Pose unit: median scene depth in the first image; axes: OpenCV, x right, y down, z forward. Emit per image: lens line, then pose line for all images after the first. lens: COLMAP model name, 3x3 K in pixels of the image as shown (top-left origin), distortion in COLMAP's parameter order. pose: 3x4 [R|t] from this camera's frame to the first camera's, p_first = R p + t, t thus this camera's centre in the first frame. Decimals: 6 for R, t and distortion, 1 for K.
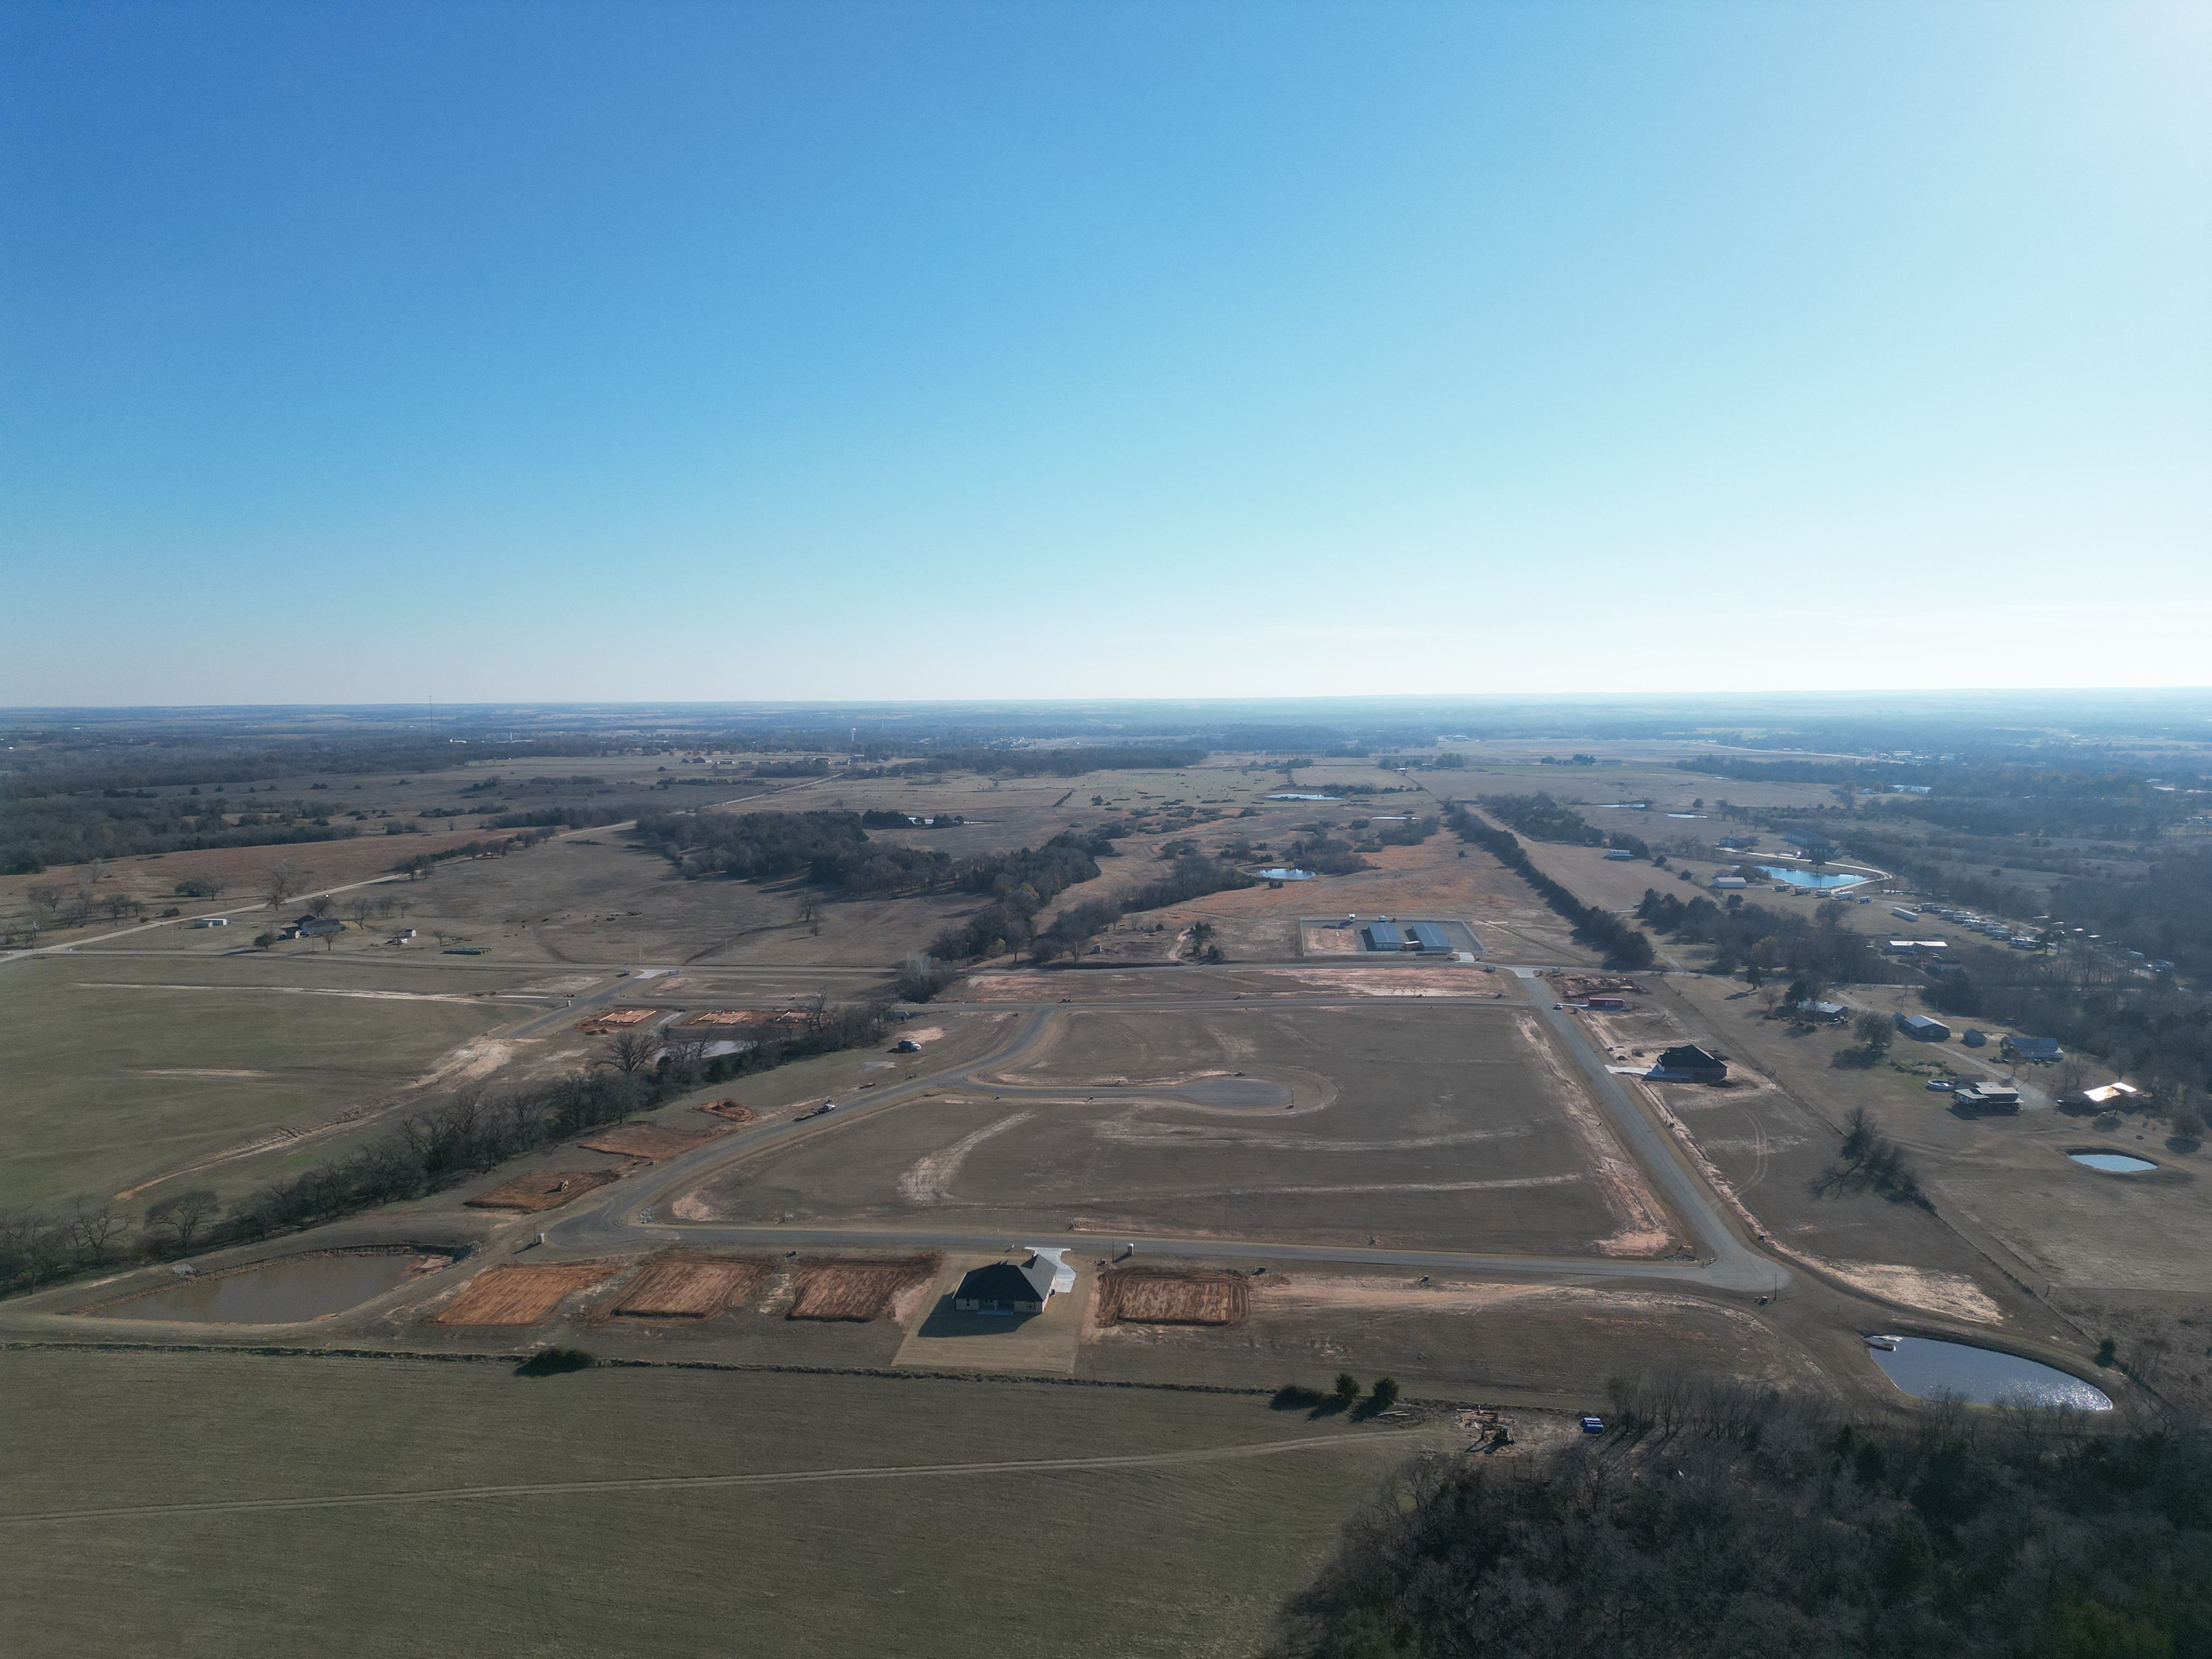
lens RADIAL K [[1533.5, 0, 1102.1], [0, 1533.5, 827.2], [0, 0, 1]] dist [0.079731, -0.071719]
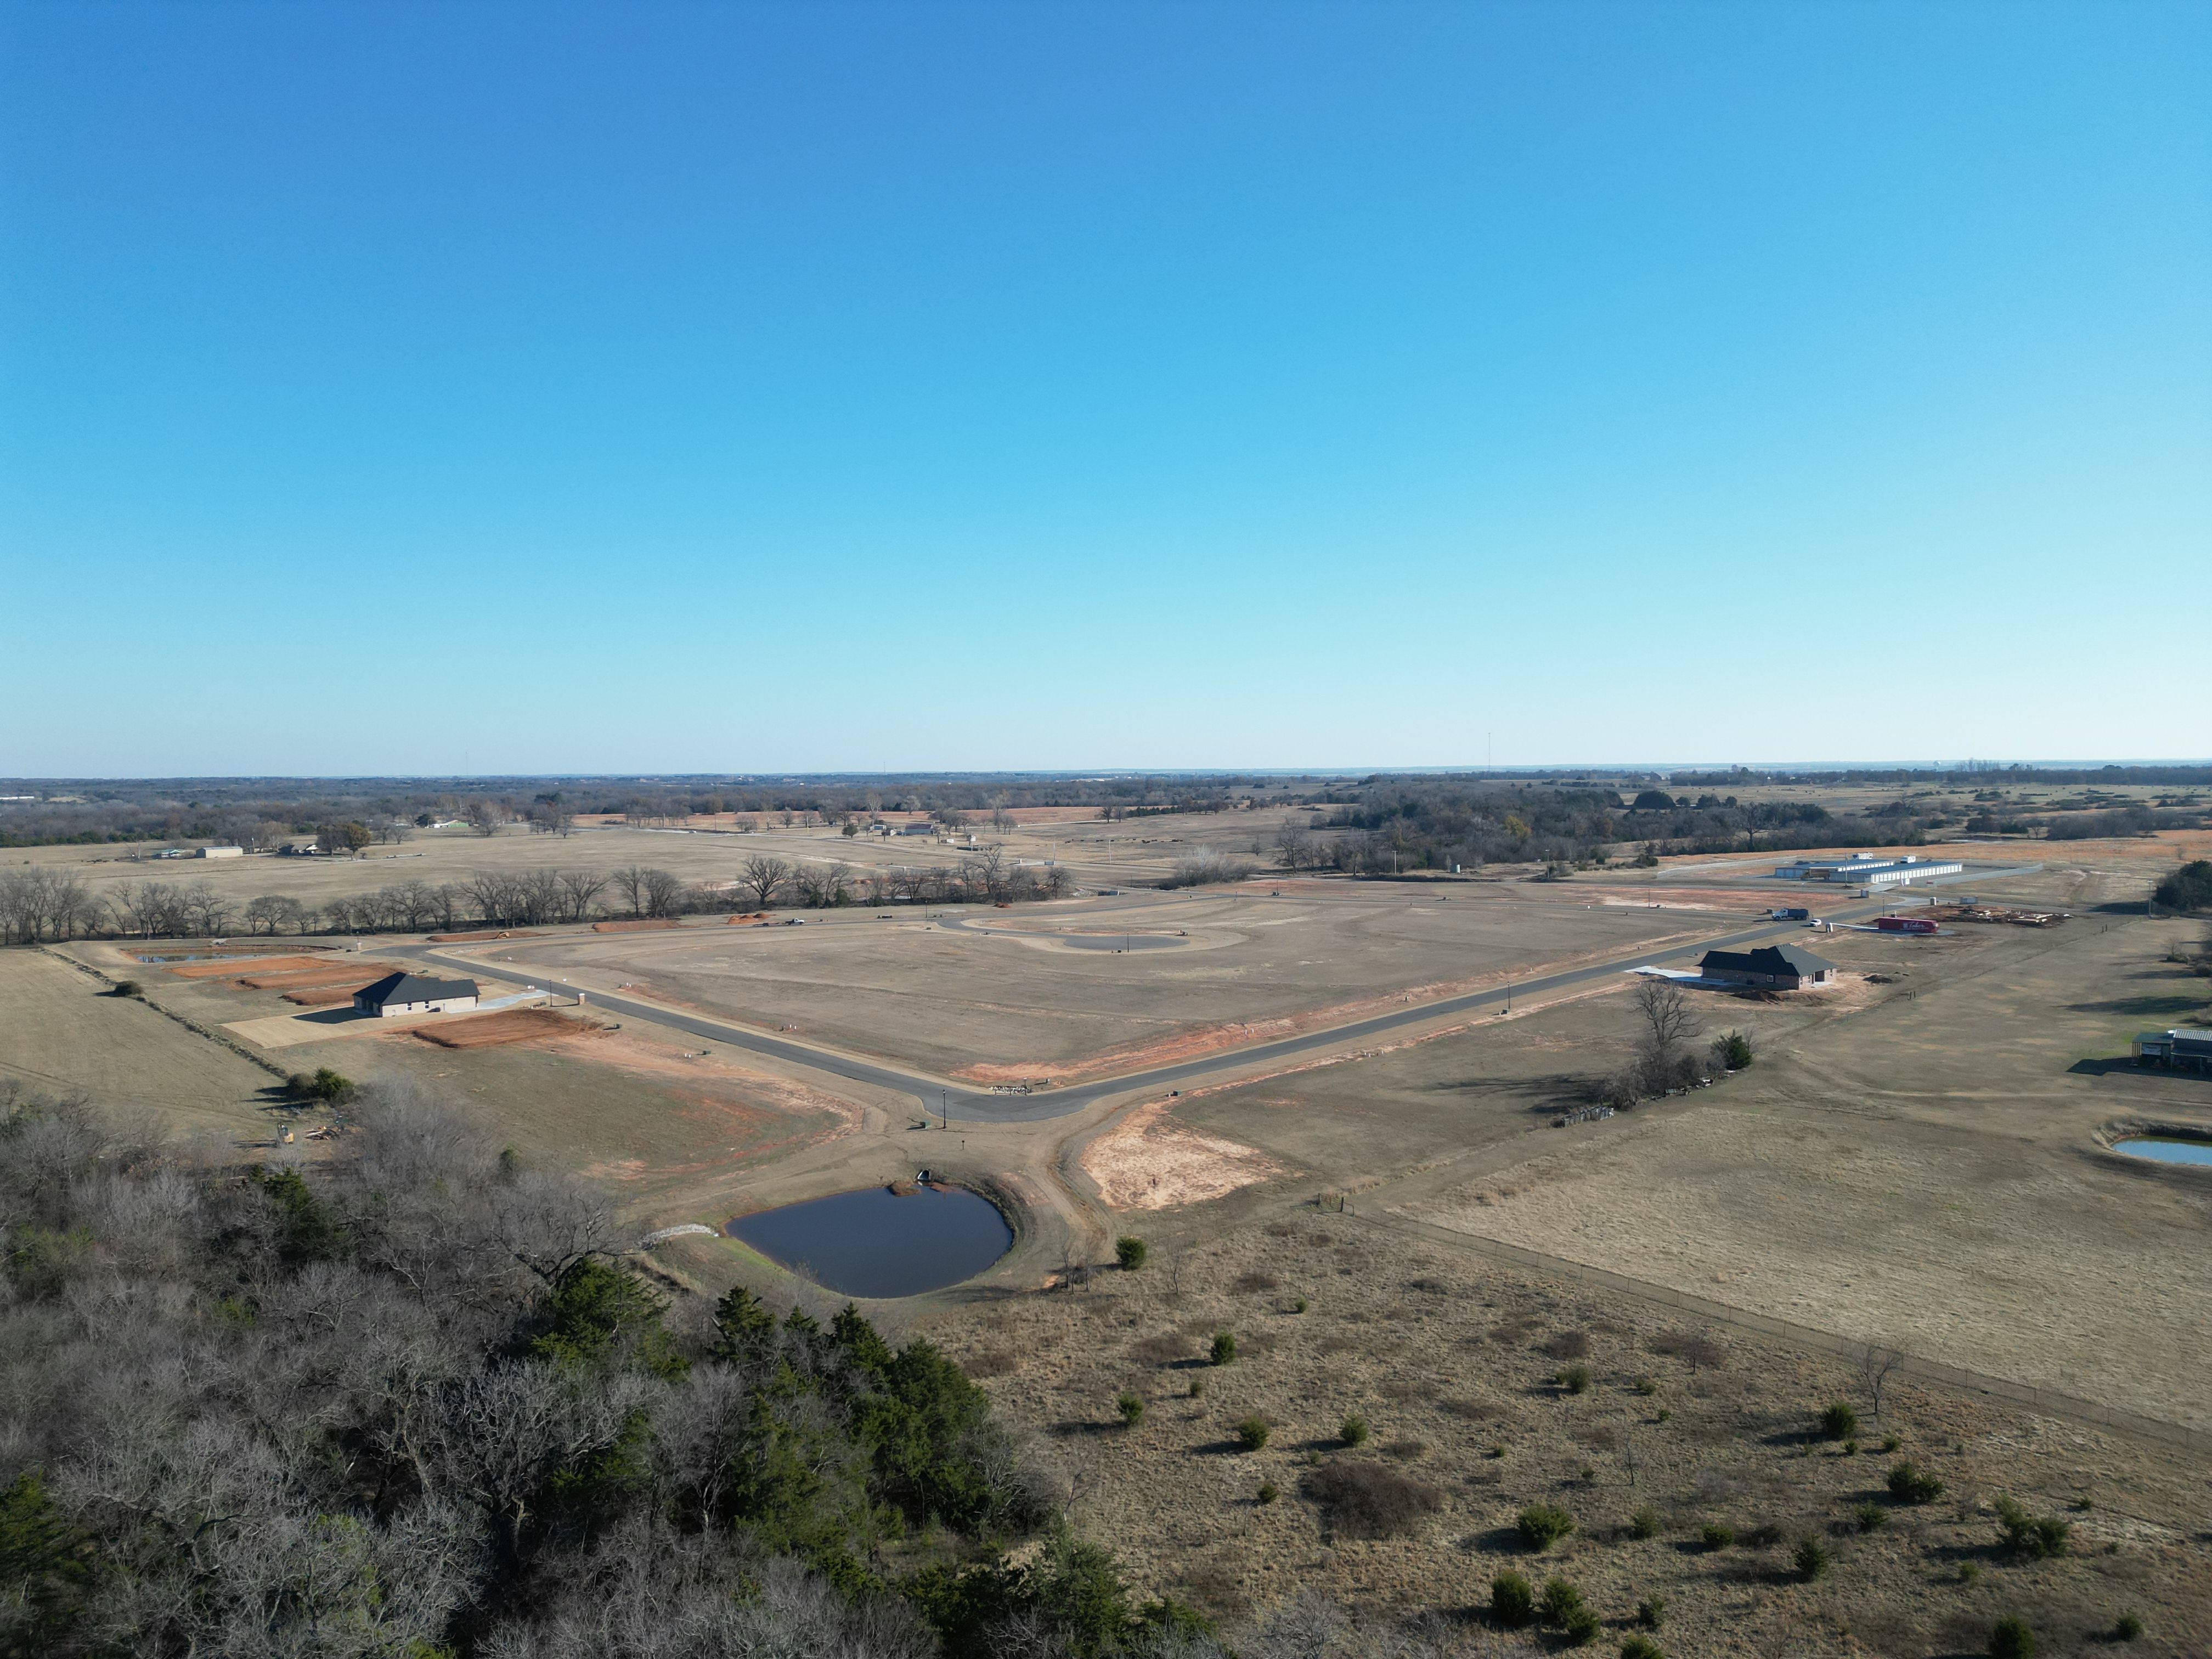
lens RADIAL K [[1533.5, 0, 1092.0], [0, 1533.5, 818.1], [0, 0, 1]] dist [0.079731, -0.071719]
pose [[0.740484, 0.025705, -0.671583, 0.861288], [-0.057151, 0.998057, -0.024814, 0.177387], [0.669640, 0.056756, 0.740514, 0.534432]]
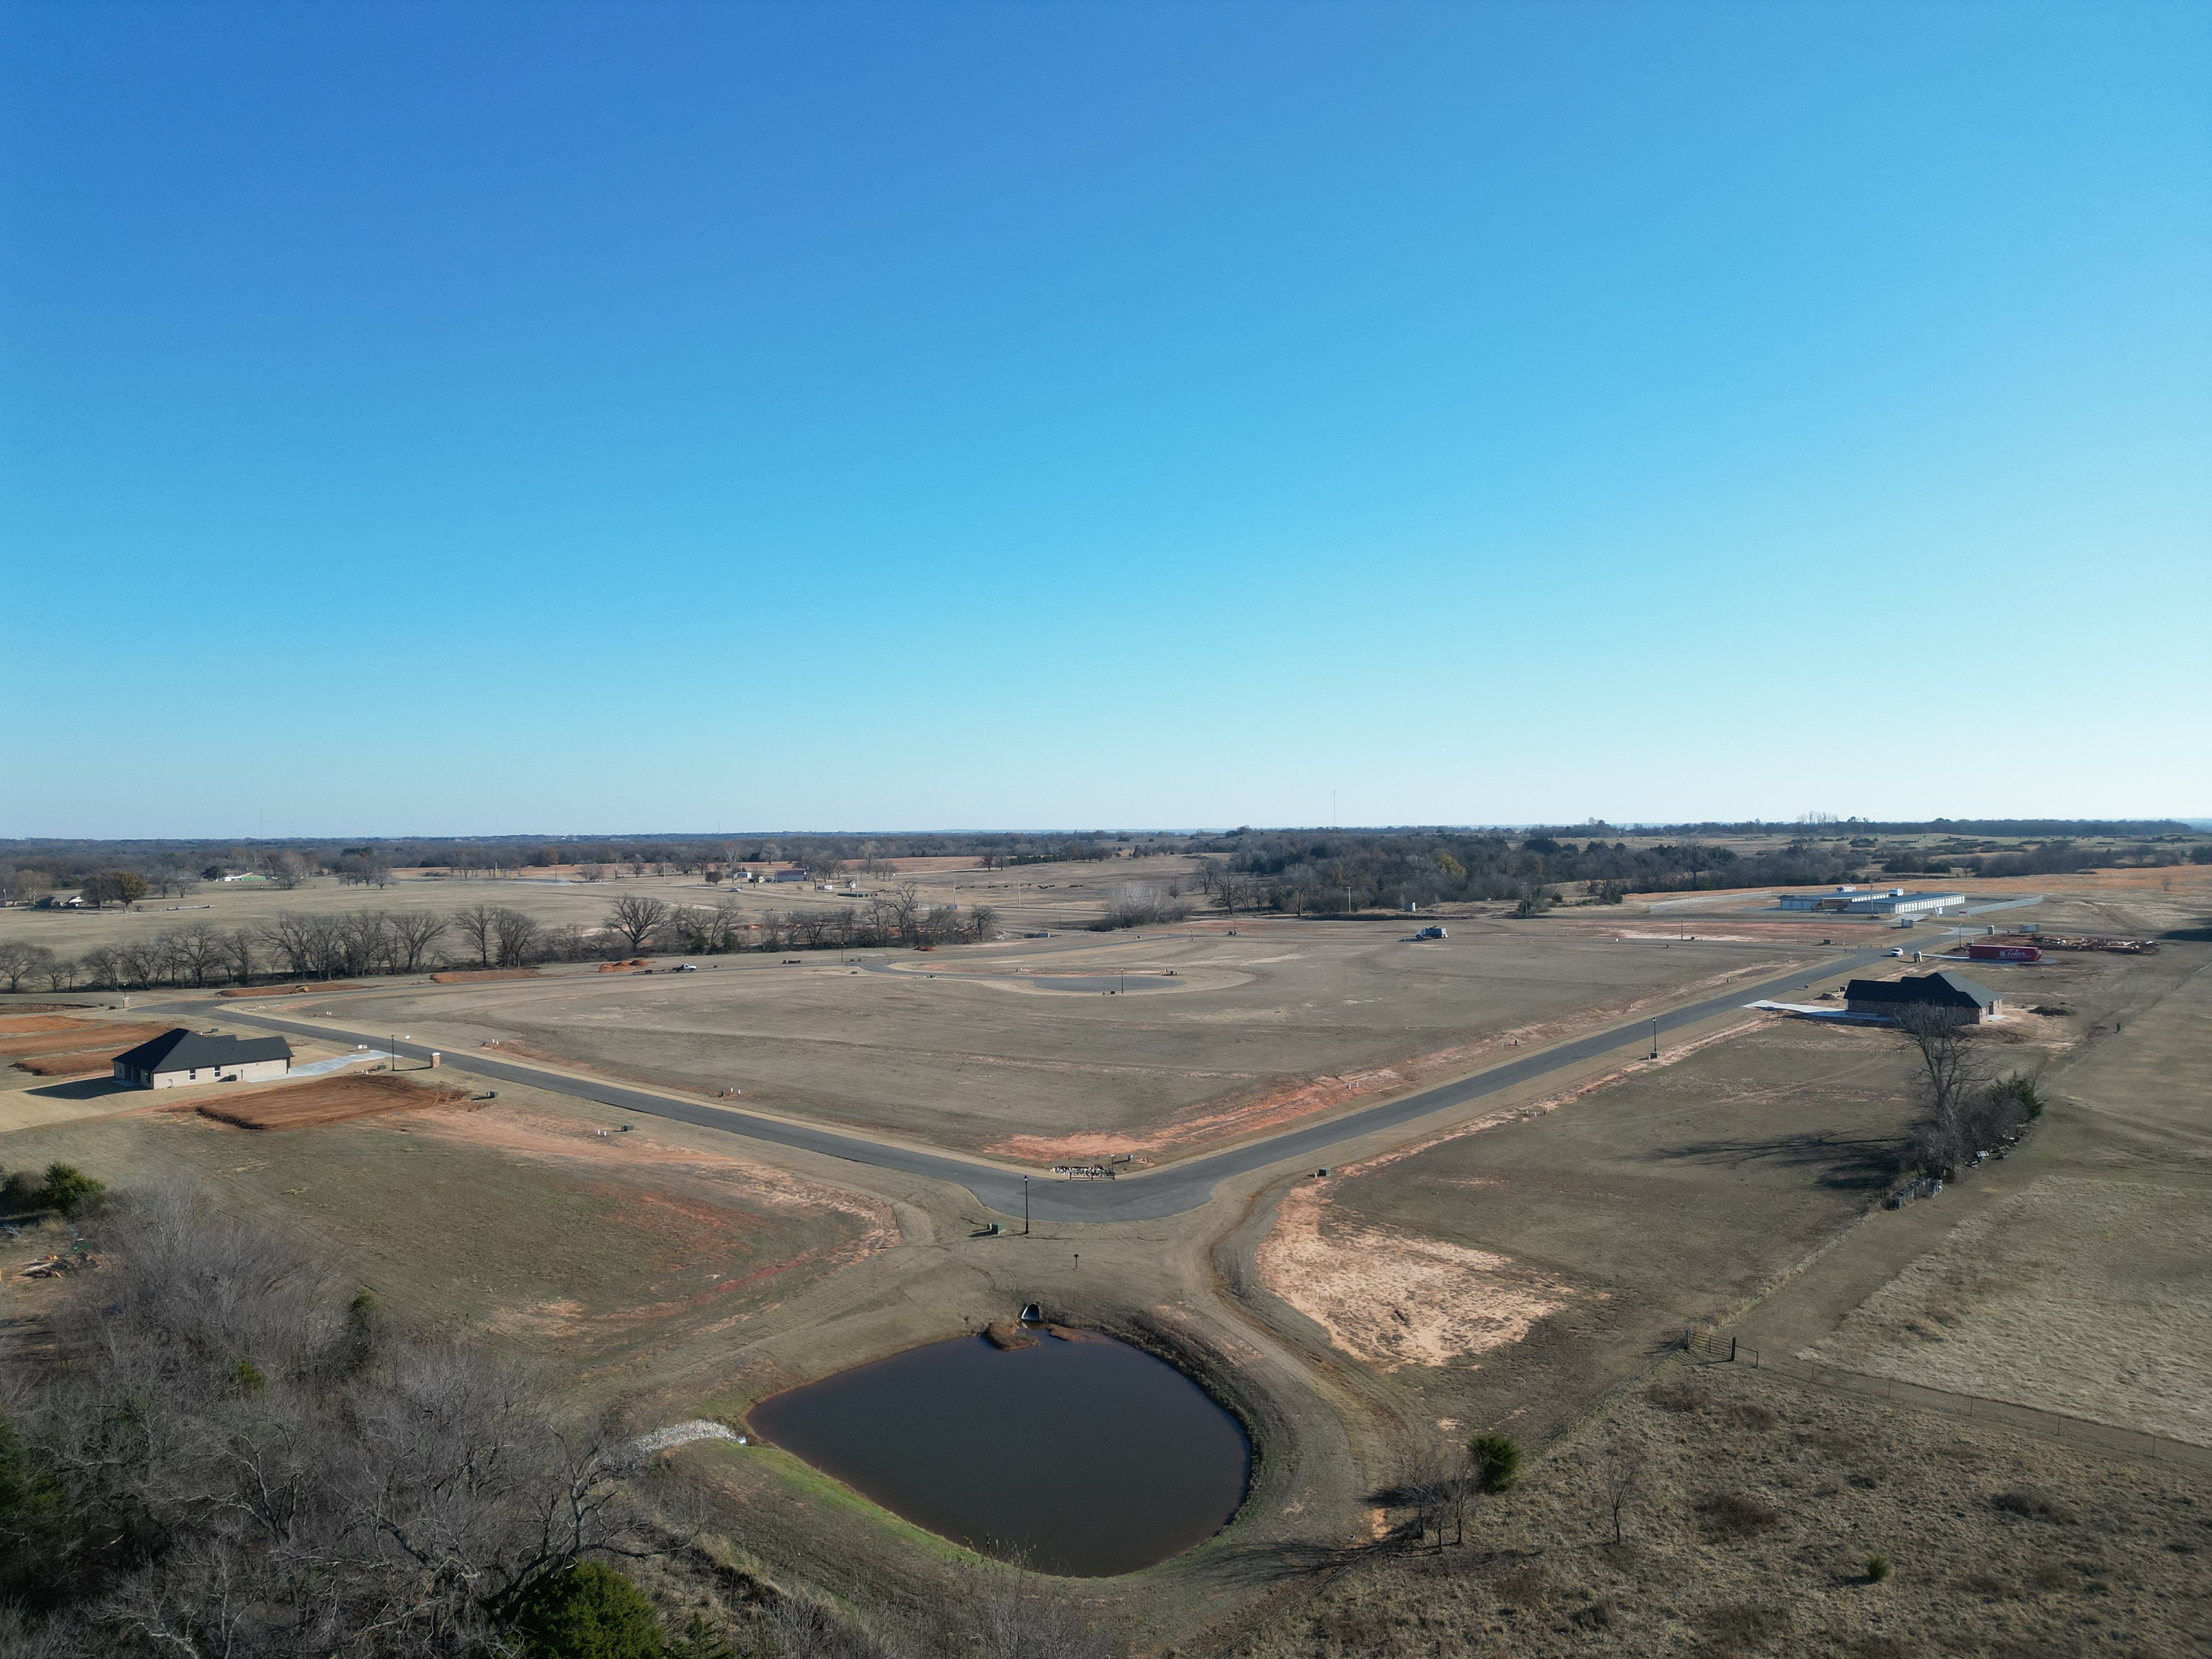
lens RADIAL K [[1533.5, 0, 1092.4], [0, 1533.5, 835.7], [0, 0, 1]] dist [0.079731, -0.071719]
pose [[0.808044, 0.005161, -0.589100, 0.668817], [-0.050128, 0.996937, -0.060025, 0.205867], [0.586986, 0.078033, 0.805828, 0.622556]]
